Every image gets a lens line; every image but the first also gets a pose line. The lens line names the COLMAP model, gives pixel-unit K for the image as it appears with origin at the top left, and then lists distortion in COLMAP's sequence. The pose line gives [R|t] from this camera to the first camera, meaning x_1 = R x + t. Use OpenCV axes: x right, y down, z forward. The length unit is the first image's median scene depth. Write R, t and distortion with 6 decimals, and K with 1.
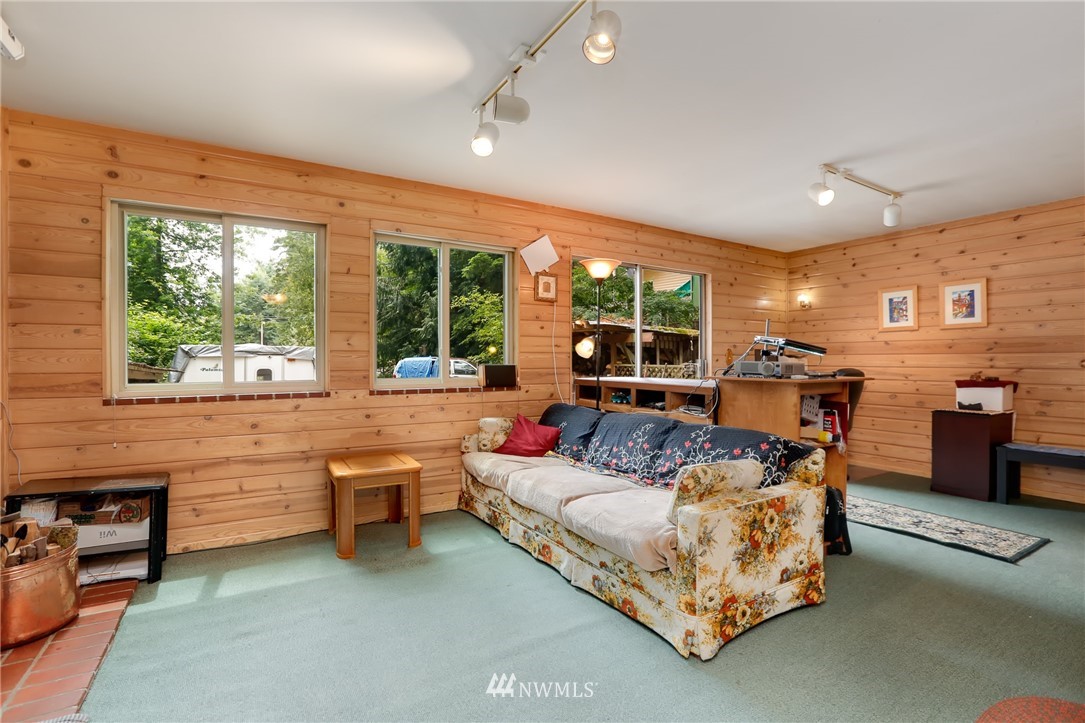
lens RADIAL K [[505.7, 0, 538.3], [0, 505.7, 360.2], [0, 0, 1]] dist [-0.039457, 0.007953]
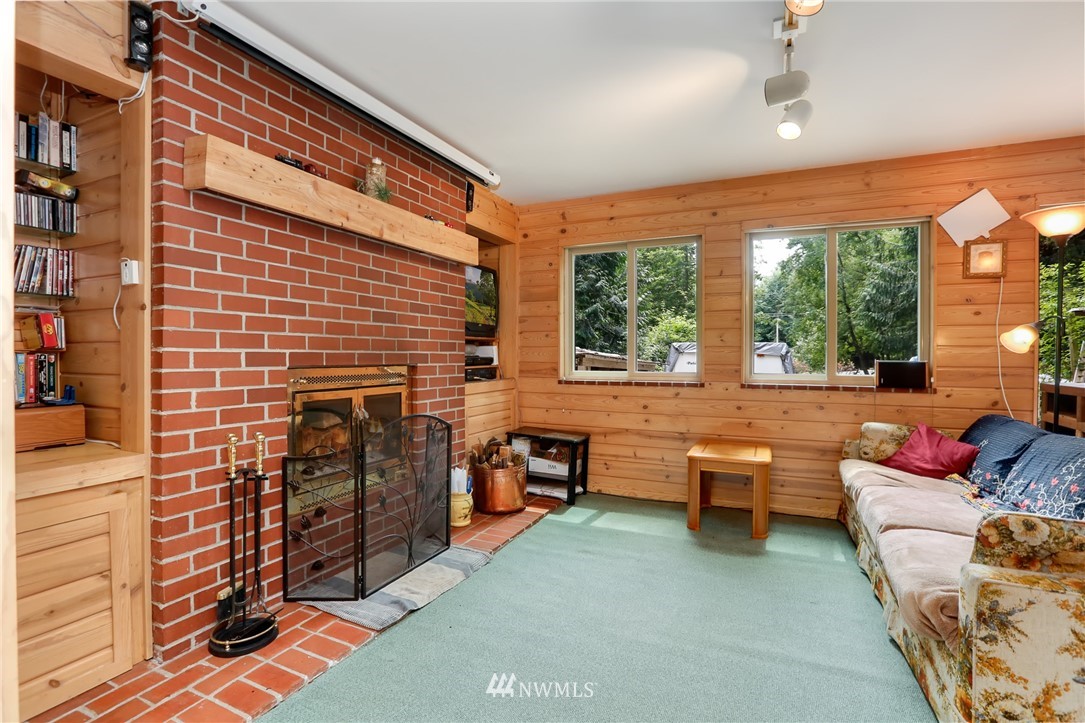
lens RADIAL K [[496.4, 0, 542.1], [0, 496.4, 358.4], [0, 0, 1]] dist [-0.043210, 0.013328]
pose [[0.566546, 0.009455, -0.823976, 0.300368], [-0.005054, 0.999955, 0.007999, 0.000901], [0.824015, -0.000368, 0.566569, 0.073893]]
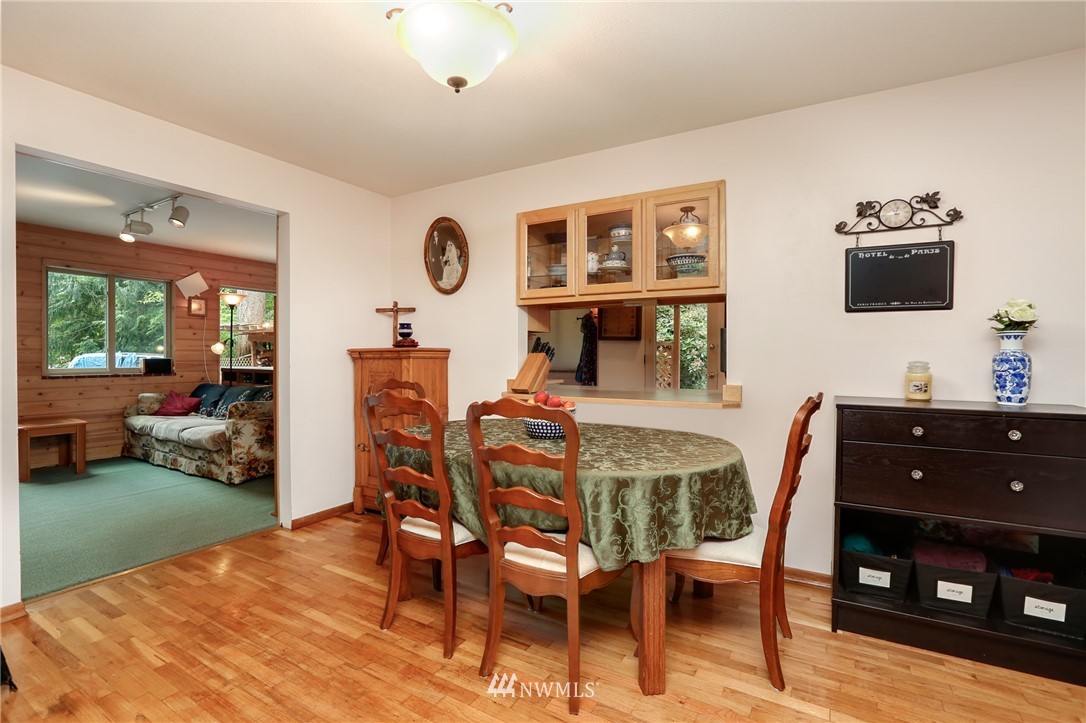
lens RADIAL K [[496.8, 0, 547.2], [0, 496.8, 358.1], [0, 0, 1]] dist [-0.043210, 0.013328]
pose [[0.876791, -0.000888, 0.480871, 0.293183], [-0.001206, 0.999991, 0.004045, 0.000650], [-0.480870, -0.004126, 0.876782, -0.976885]]
